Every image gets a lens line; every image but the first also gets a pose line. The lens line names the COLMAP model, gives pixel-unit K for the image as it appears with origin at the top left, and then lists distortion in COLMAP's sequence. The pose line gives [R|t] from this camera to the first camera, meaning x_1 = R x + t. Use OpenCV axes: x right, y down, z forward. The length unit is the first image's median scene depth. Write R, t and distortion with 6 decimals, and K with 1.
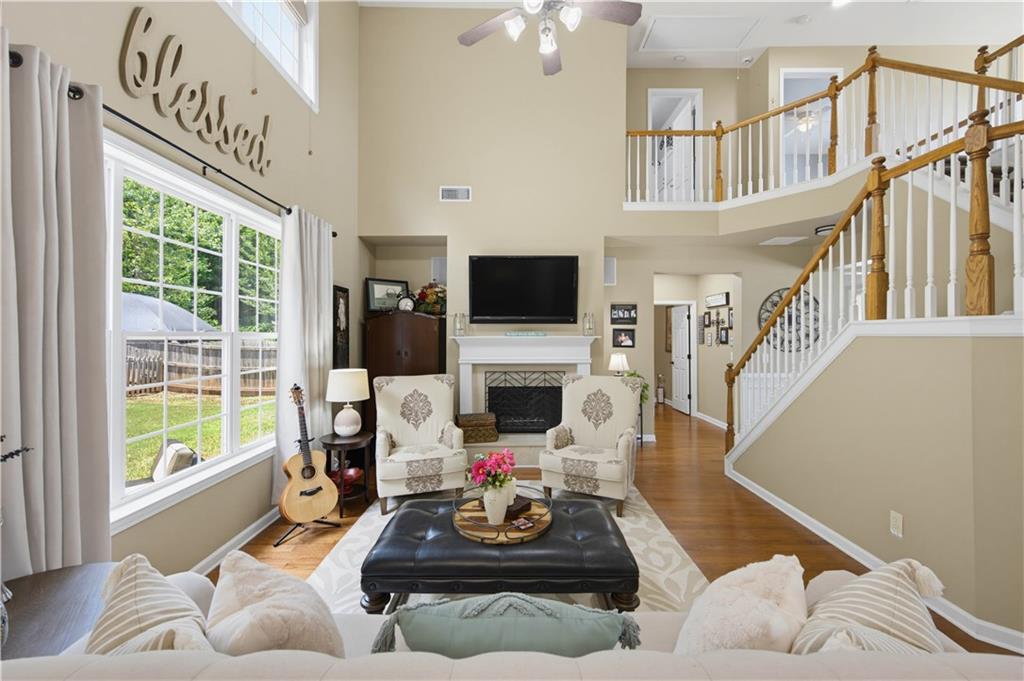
lens RADIAL K [[402.0, 0, 514.8], [0, 402.0, 335.1], [0, 0, 1]] dist [0.000696, 0.000059]
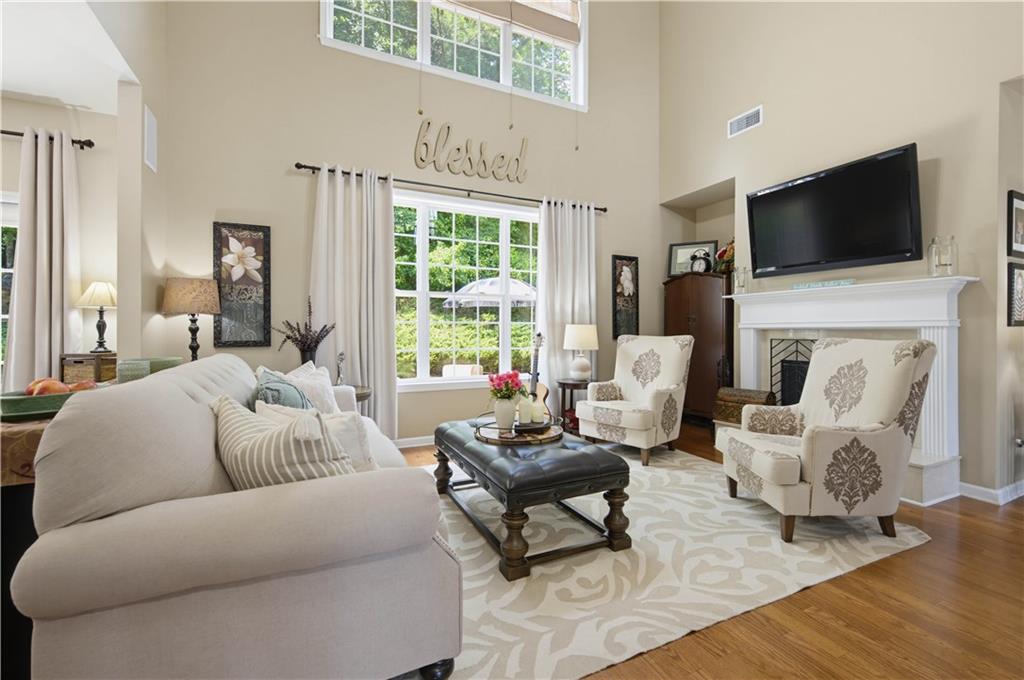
lens RADIAL K [[452.1, 0, 521.1], [0, 452.1, 327.6], [0, 0, 1]] dist [0.000498, 0.000387]
pose [[0.431734, -0.007114, -0.901973, 0.545434], [-0.006635, 0.999917, -0.011062, 0.089036], [0.901977, 0.010760, 0.431651, 0.223598]]
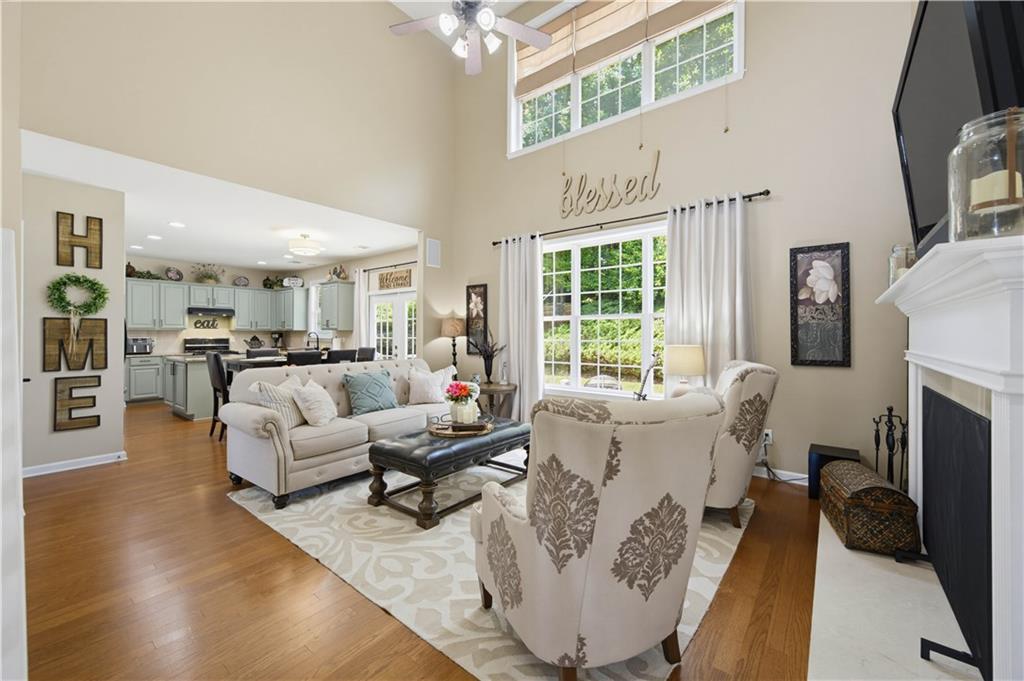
lens RADIAL K [[402.0, 0, 514.8], [0, 402.0, 335.1], [0, 0, 1]] dist [0.000696, 0.000059]
pose [[-0.624481, -0.004252, -0.781028, 0.506129], [-0.009092, 0.999957, 0.001826, 0.051189], [0.780987, 0.008242, -0.624493, 1.029601]]
